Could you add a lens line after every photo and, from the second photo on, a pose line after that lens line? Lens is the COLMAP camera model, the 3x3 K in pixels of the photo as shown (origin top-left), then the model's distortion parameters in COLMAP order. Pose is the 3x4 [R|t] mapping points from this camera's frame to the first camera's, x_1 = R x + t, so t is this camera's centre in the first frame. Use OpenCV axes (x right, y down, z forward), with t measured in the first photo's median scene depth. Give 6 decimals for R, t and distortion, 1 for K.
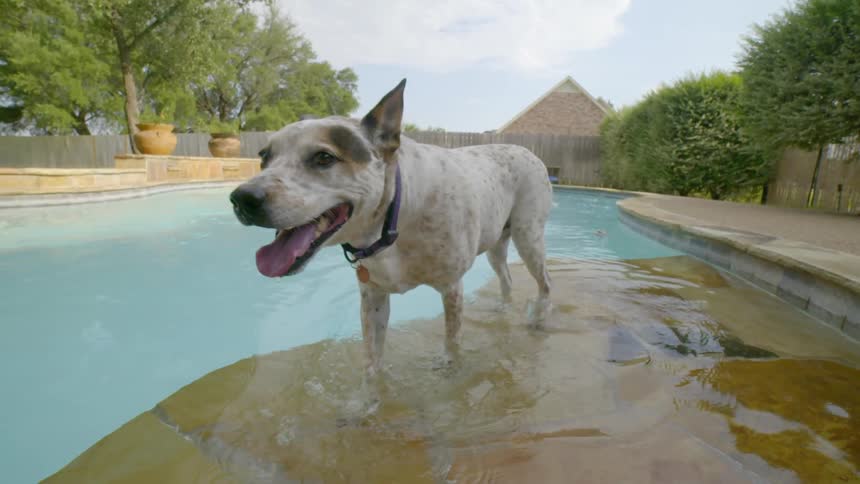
lens RADIAL K [[396.0, 0, 421.8], [0, 396.0, 240.2], [0, 0, 1]] dist [-0.120752, 0.037192]
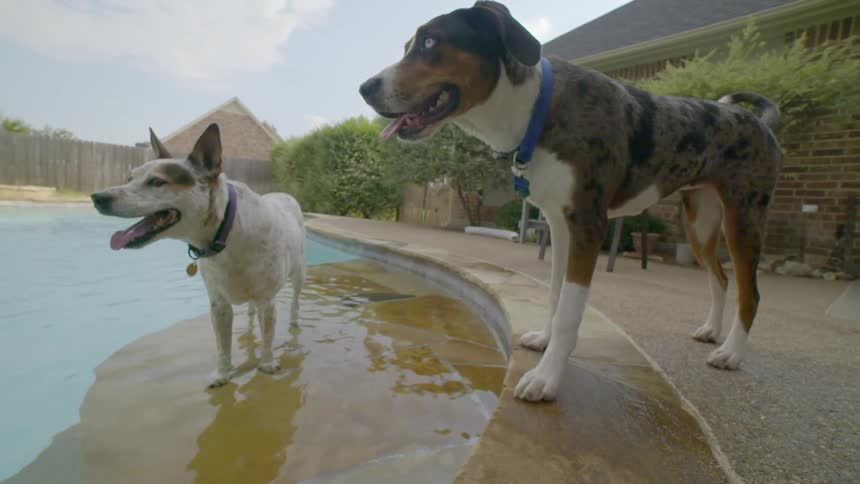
lens RADIAL K [[396.0, 0, 421.8], [0, 396.0, 240.2], [0, 0, 1]] dist [-0.120752, 0.037192]
pose [[0.686288, -0.030306, 0.726699, -0.079208], [0.070192, 0.997228, -0.024701, 0.013249], [-0.723935, 0.067960, 0.686512, -0.078145]]
